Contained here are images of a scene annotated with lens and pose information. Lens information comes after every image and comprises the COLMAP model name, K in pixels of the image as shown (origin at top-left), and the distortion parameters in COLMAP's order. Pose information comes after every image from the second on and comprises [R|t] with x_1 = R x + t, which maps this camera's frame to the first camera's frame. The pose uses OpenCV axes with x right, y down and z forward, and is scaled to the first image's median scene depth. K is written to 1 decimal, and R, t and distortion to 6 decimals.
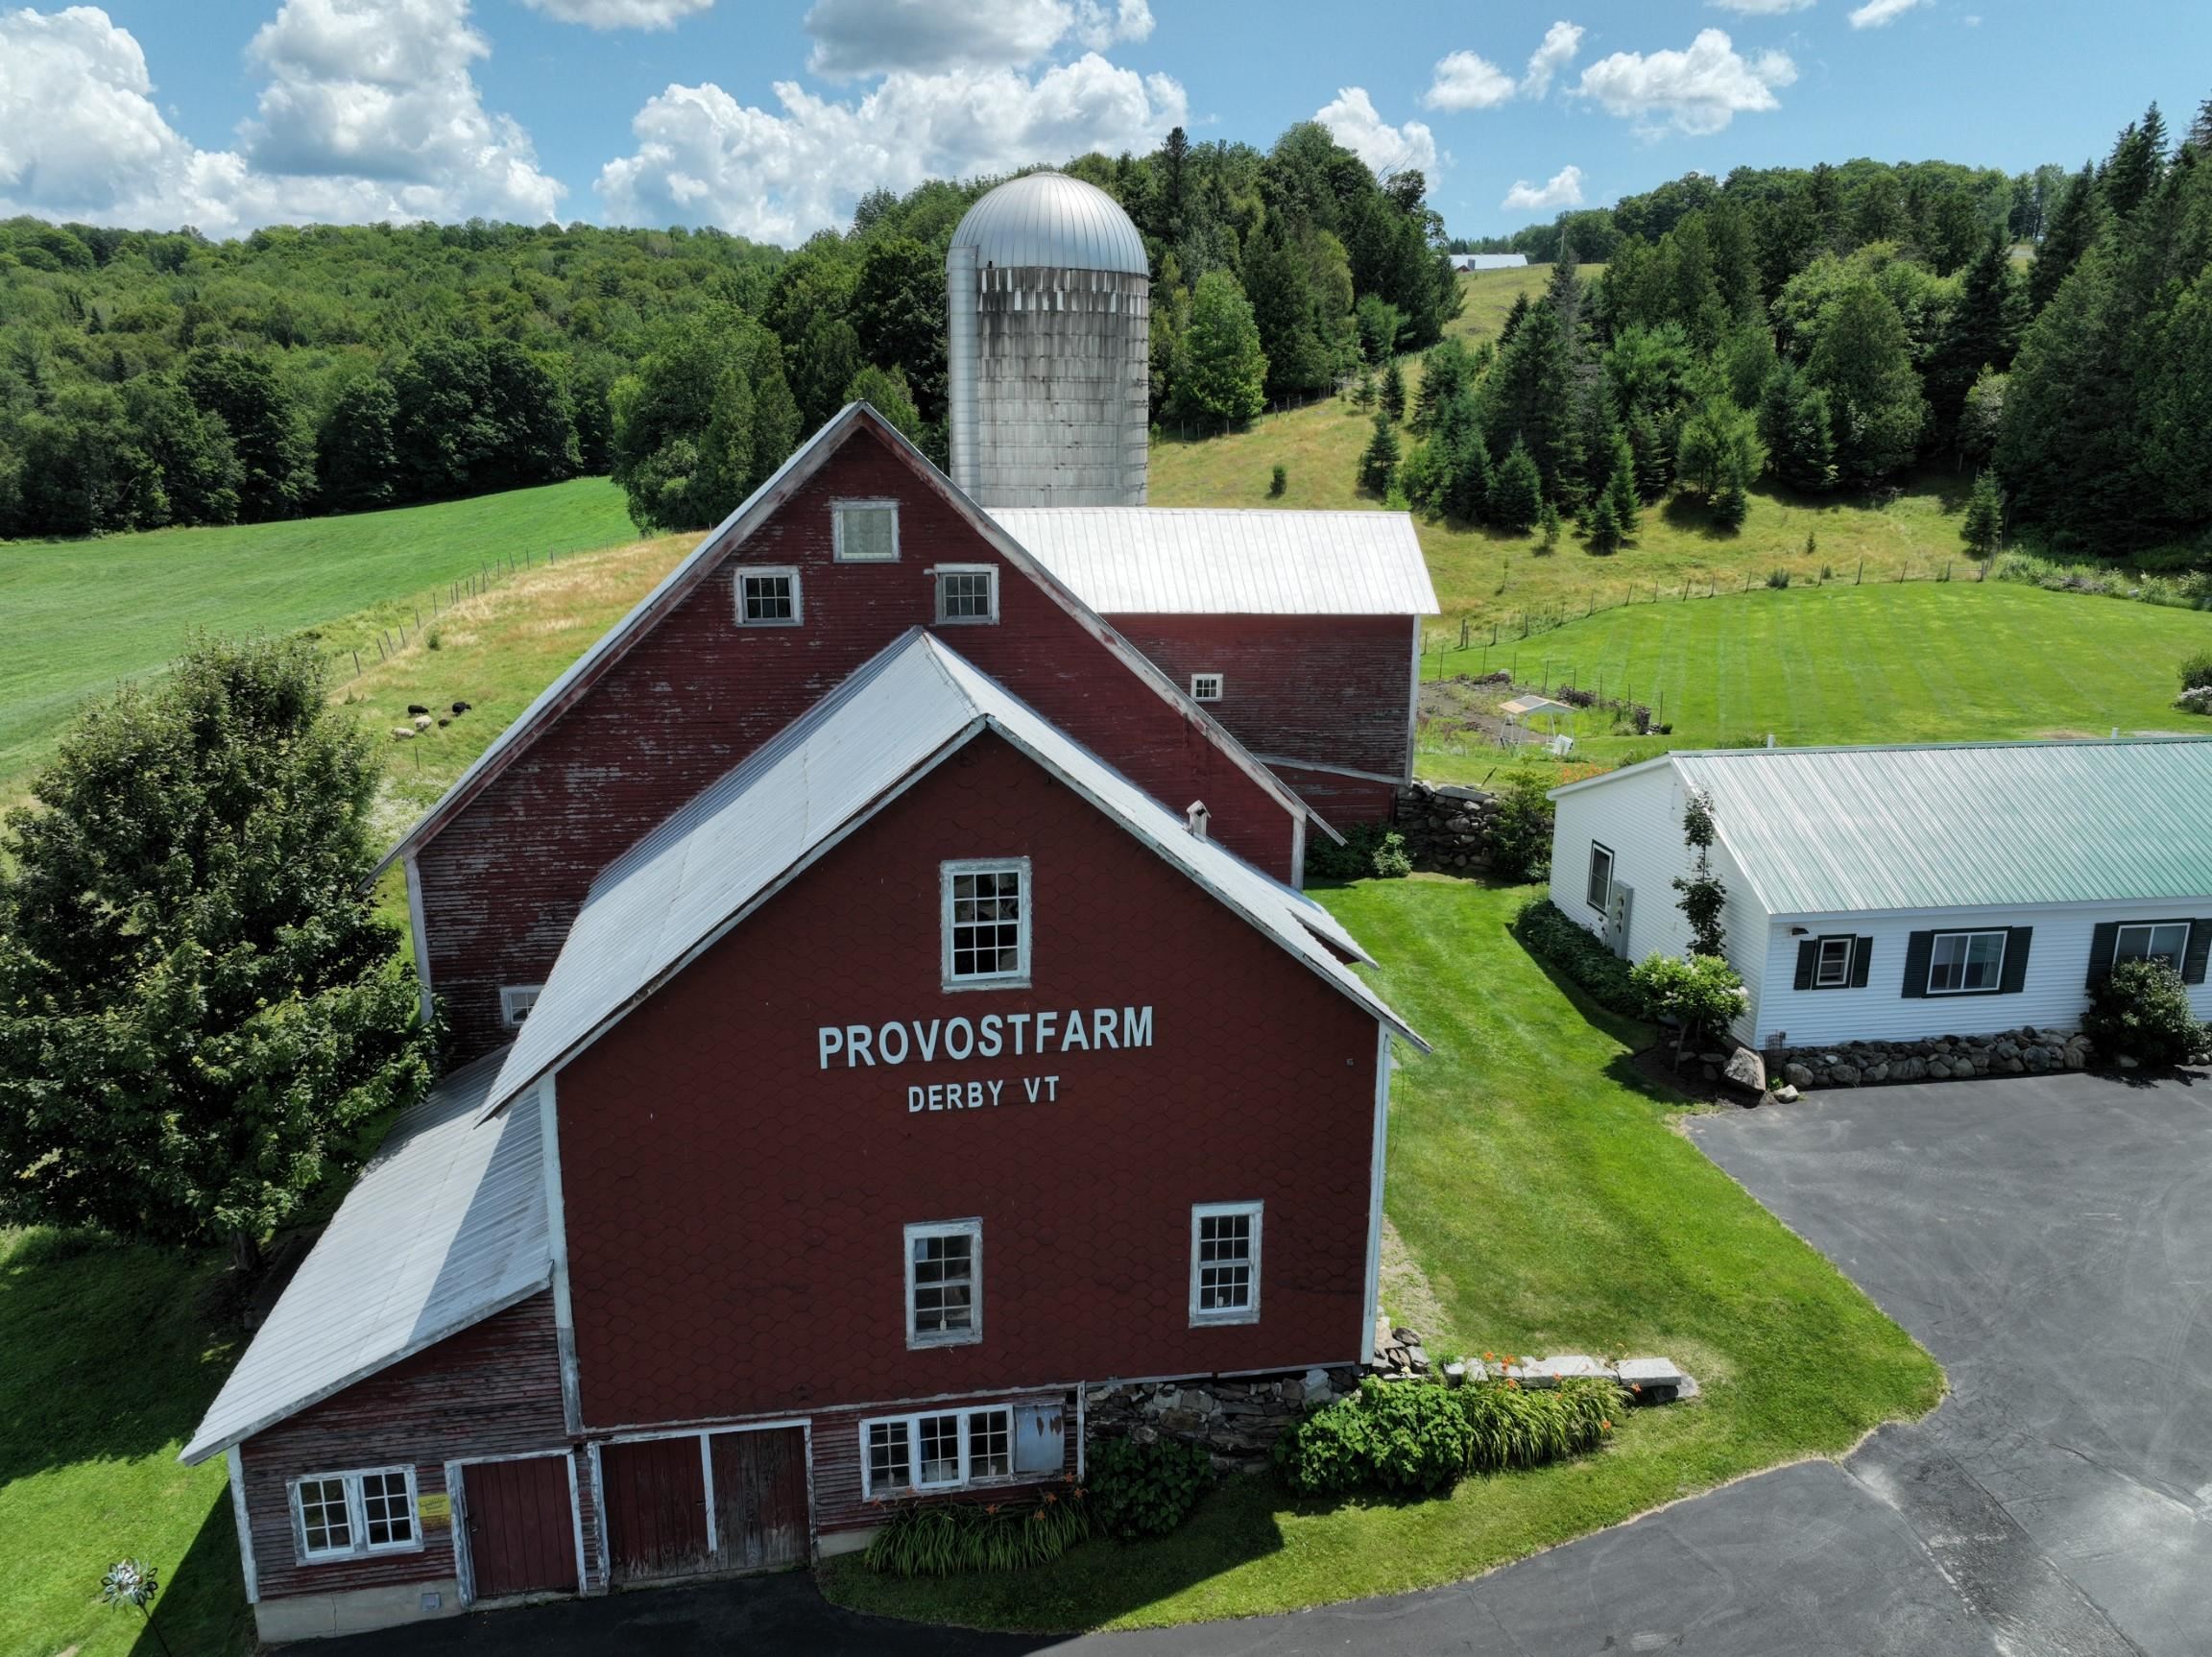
lens RADIAL K [[1554.6, 0, 1106.0], [0, 1554.6, 828.5], [0, 0, 1]] dist [-0.008756, 0.024089]
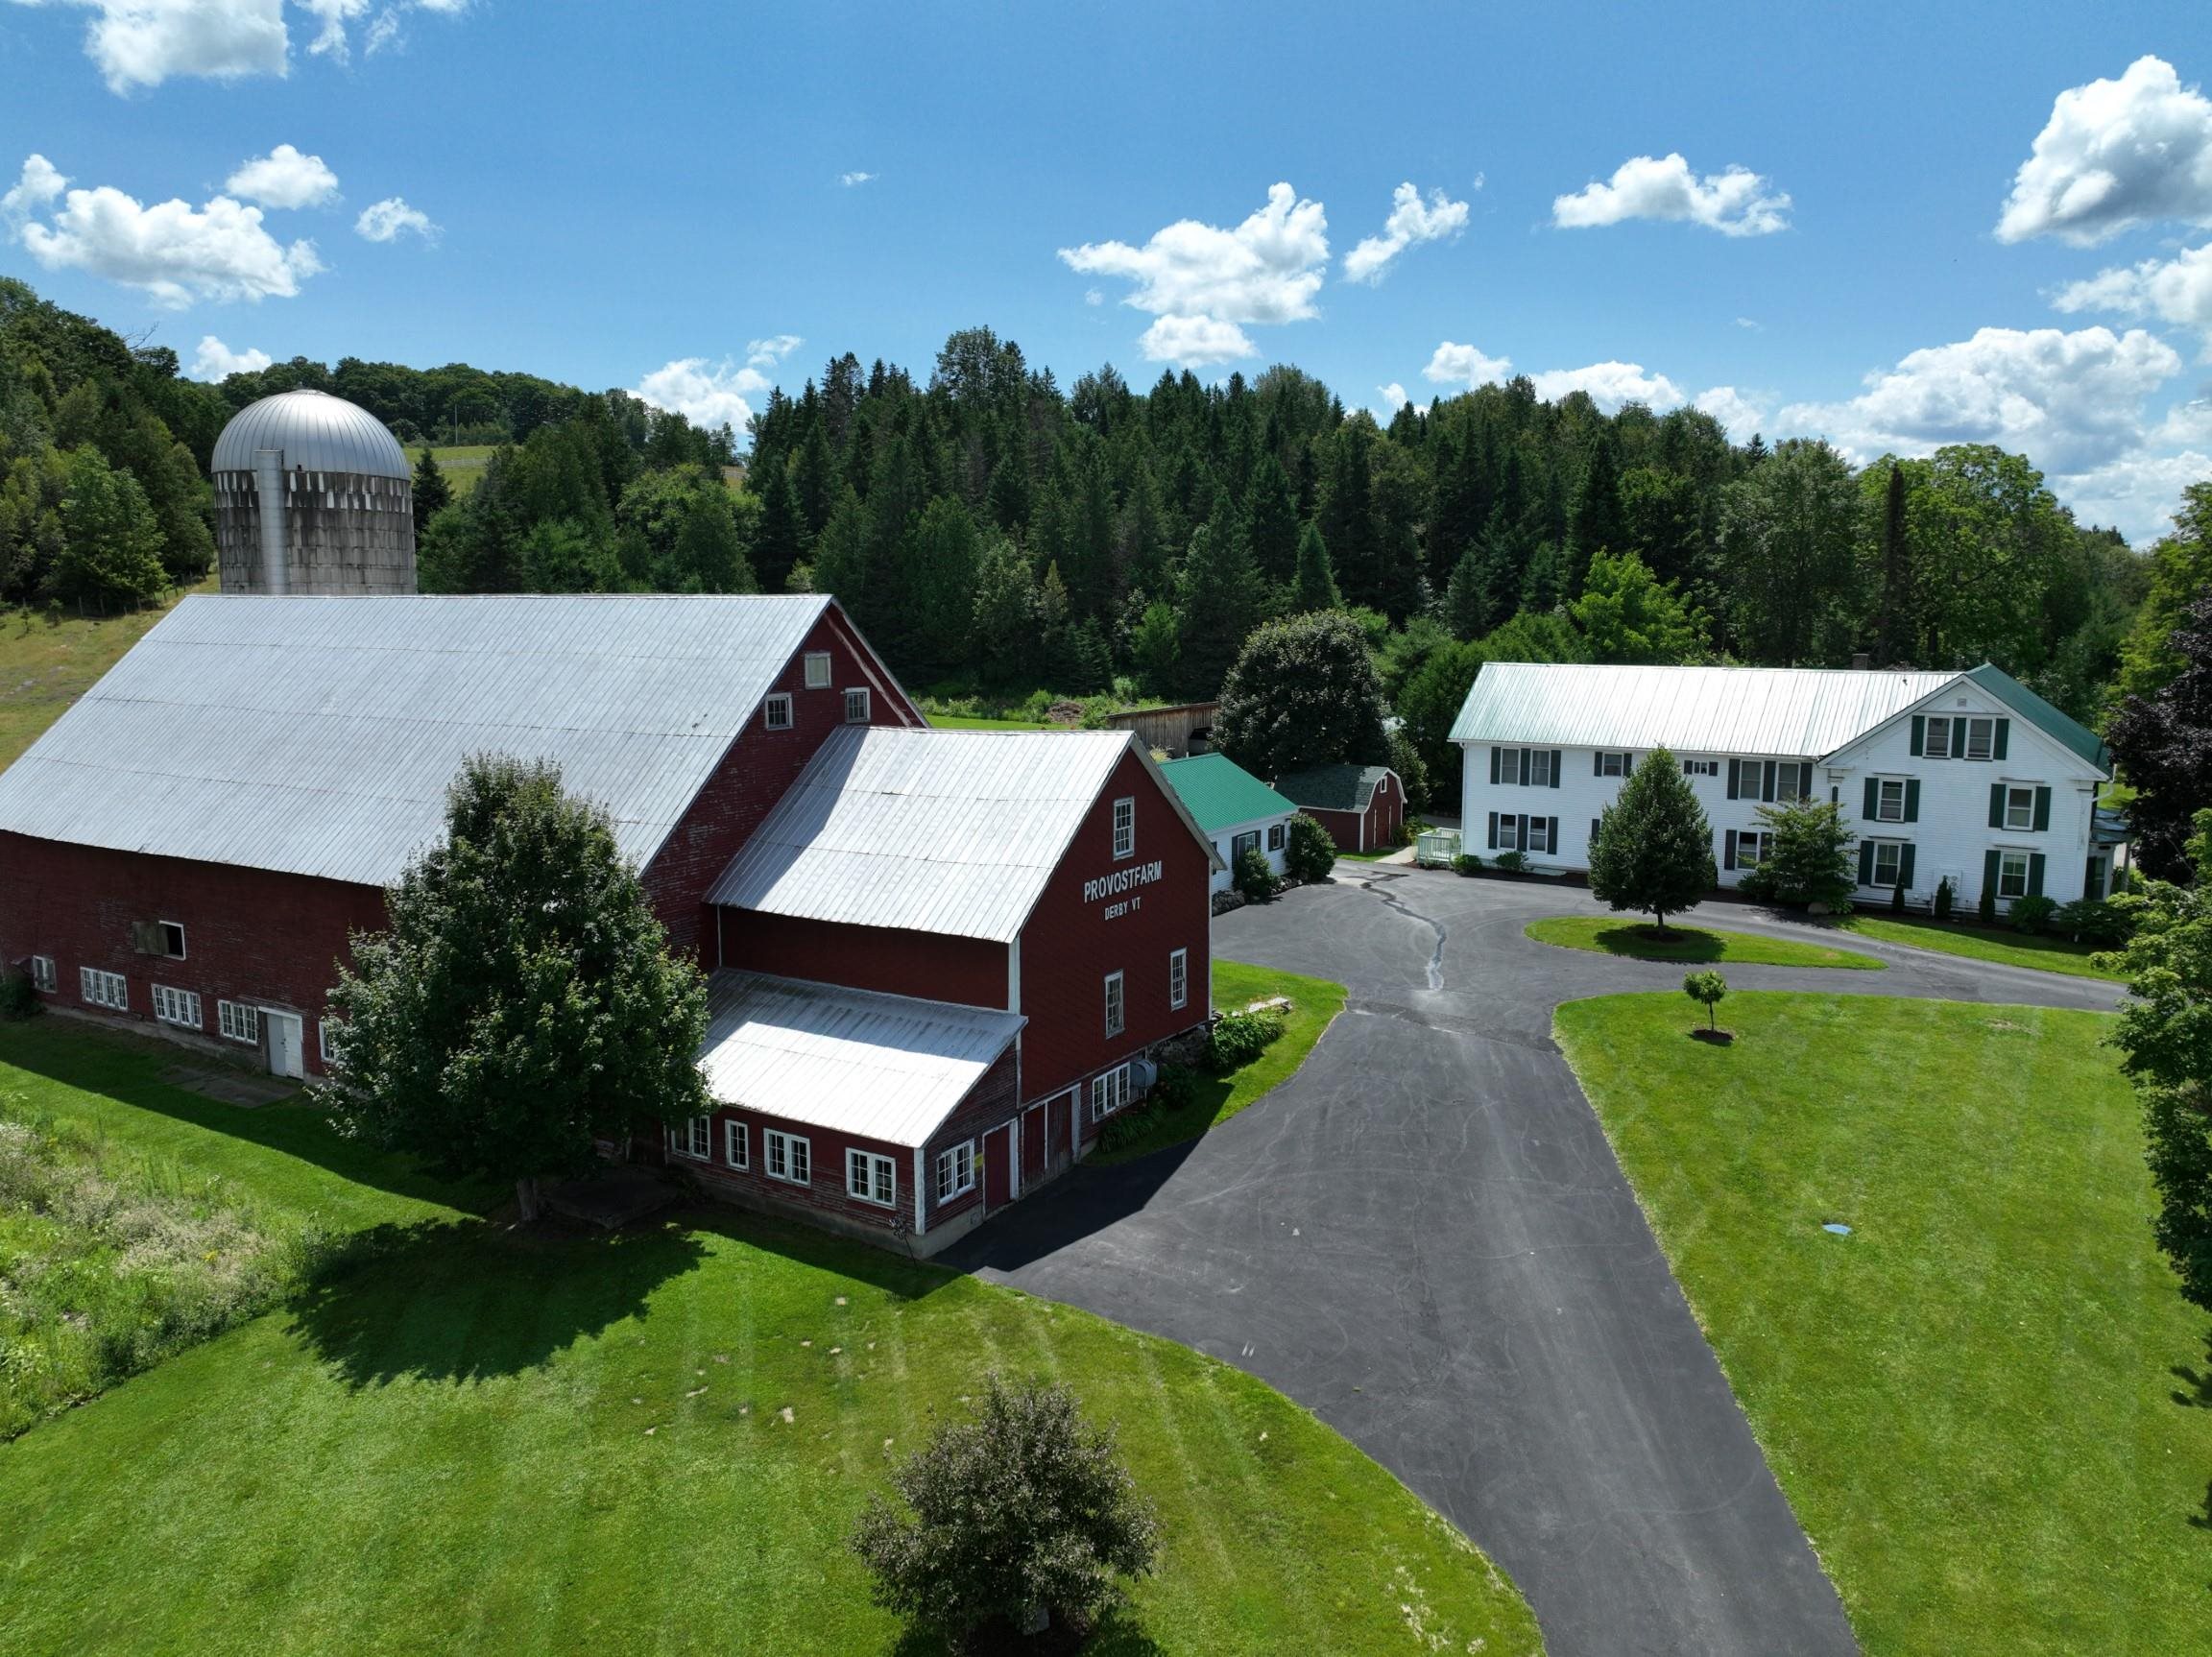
lens RADIAL K [[1554.6, 0, 1106.0], [0, 1554.6, 828.5], [0, 0, 1]] dist [-0.008756, 0.024089]
pose [[0.655929, -0.109666, 0.746814, -0.567143], [0.188465, 0.981848, -0.021350, 0.033679], [-0.730916, 0.154752, 0.664690, -0.151876]]
